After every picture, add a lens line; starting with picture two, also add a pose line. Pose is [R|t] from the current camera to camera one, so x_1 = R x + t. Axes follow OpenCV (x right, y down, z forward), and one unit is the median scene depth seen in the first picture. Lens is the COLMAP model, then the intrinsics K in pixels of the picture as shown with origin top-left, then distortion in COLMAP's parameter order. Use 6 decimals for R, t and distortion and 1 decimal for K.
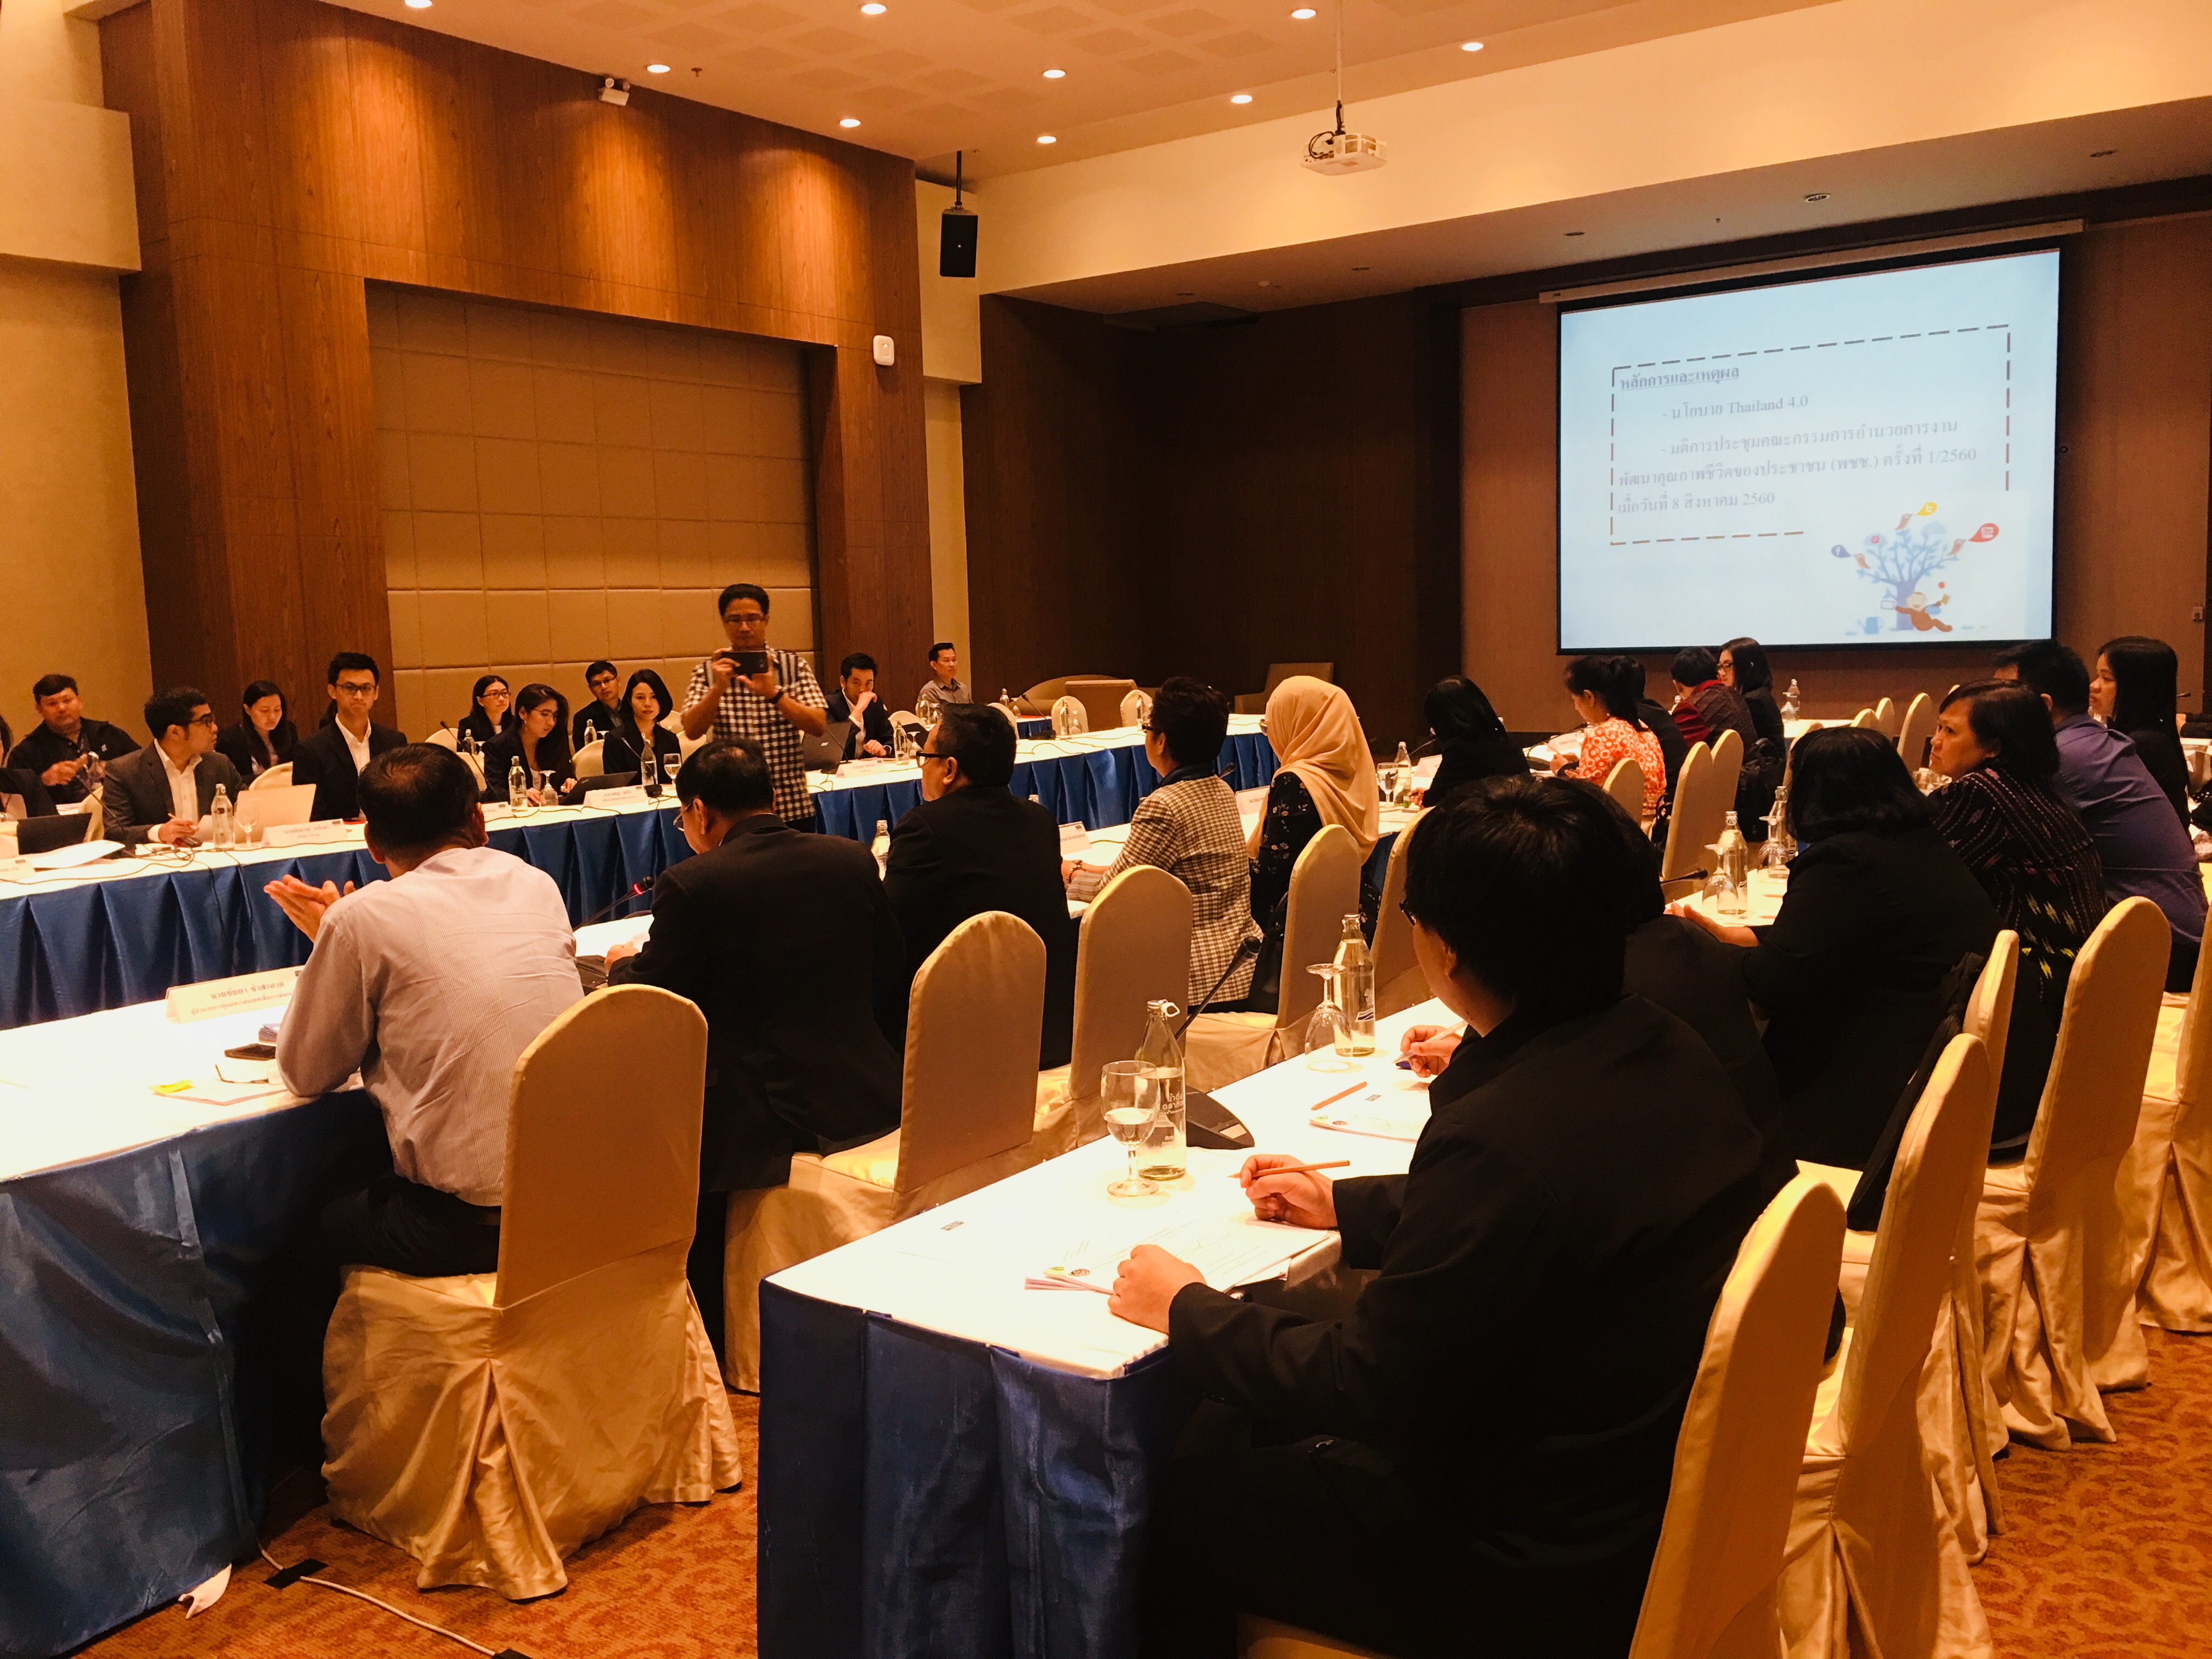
lens RADIAL K [[1902.9, 0, 1108.7], [0, 1902.9, 803.1], [0, 0, 1]] dist [0.100585, -0.162028]
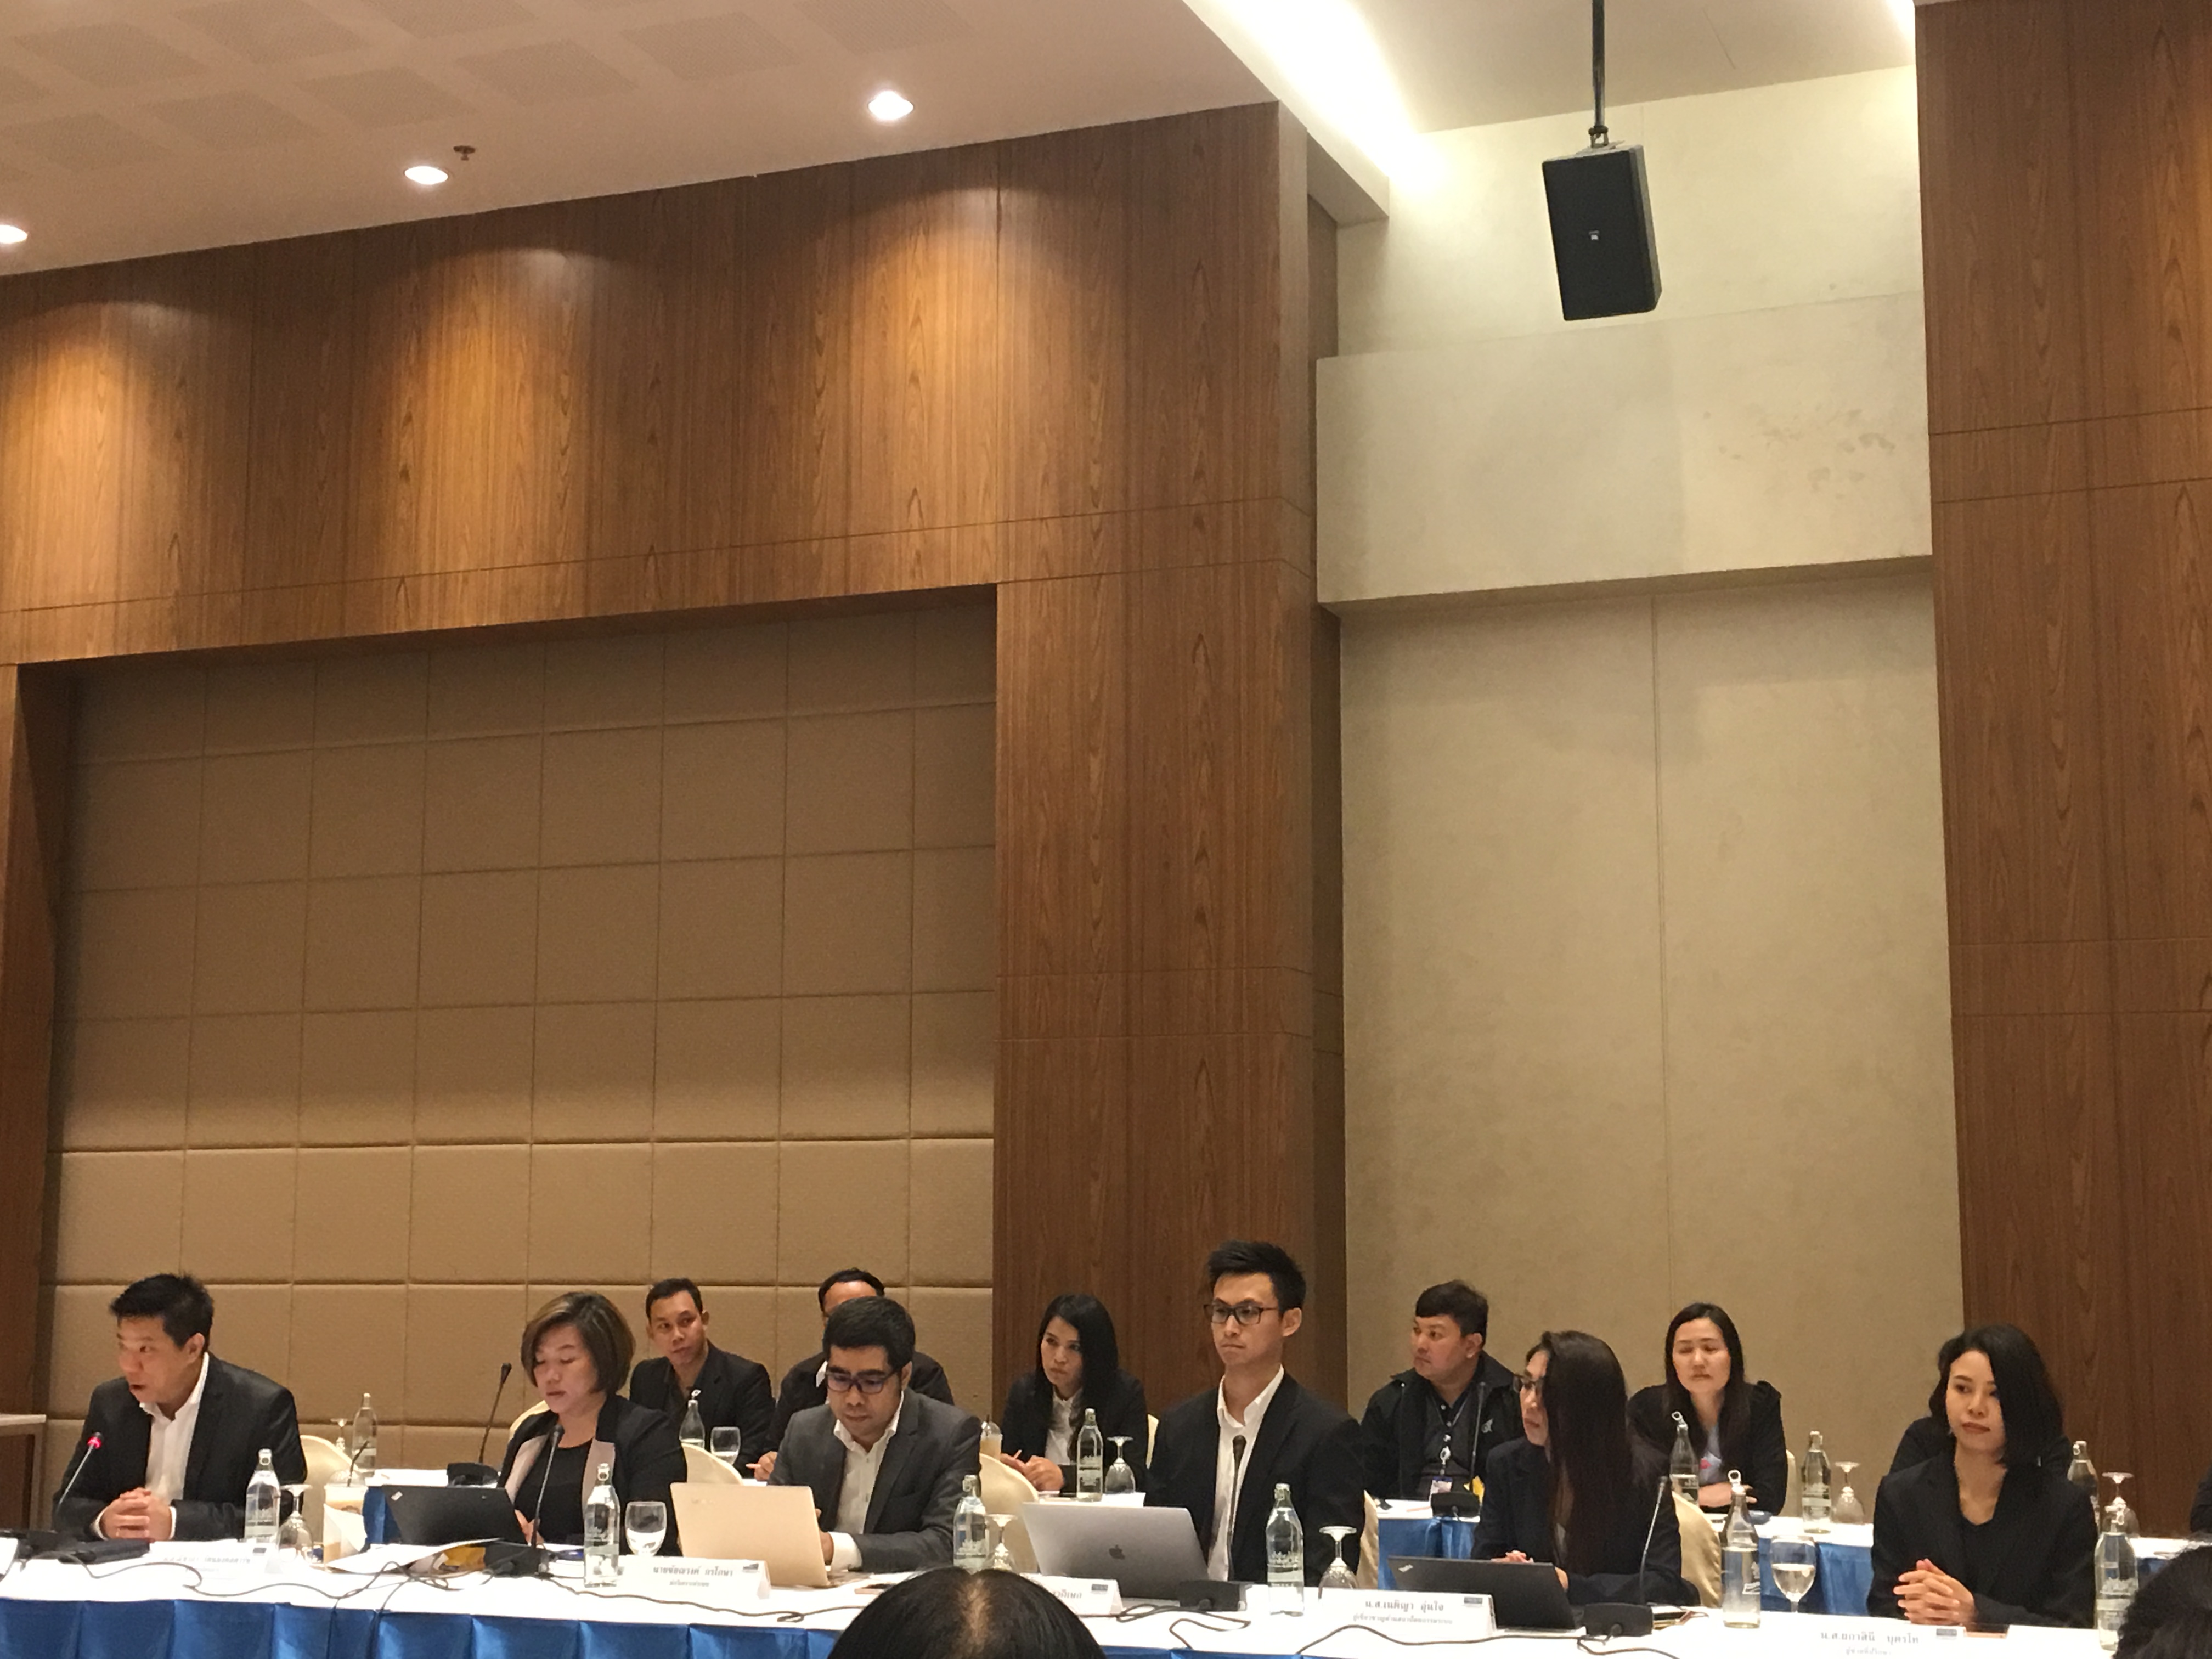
lens RADIAL K [[3463.5, 0, 1103.3], [0, 3463.5, 739.3], [0, 0, 1]] dist [0.160587, -0.103892]
pose [[0.203812, -0.102658, -0.973613, 0.665786], [-0.099414, 0.987176, -0.124899, -0.113084], [0.973950, 0.122246, 0.190992, 0.922297]]
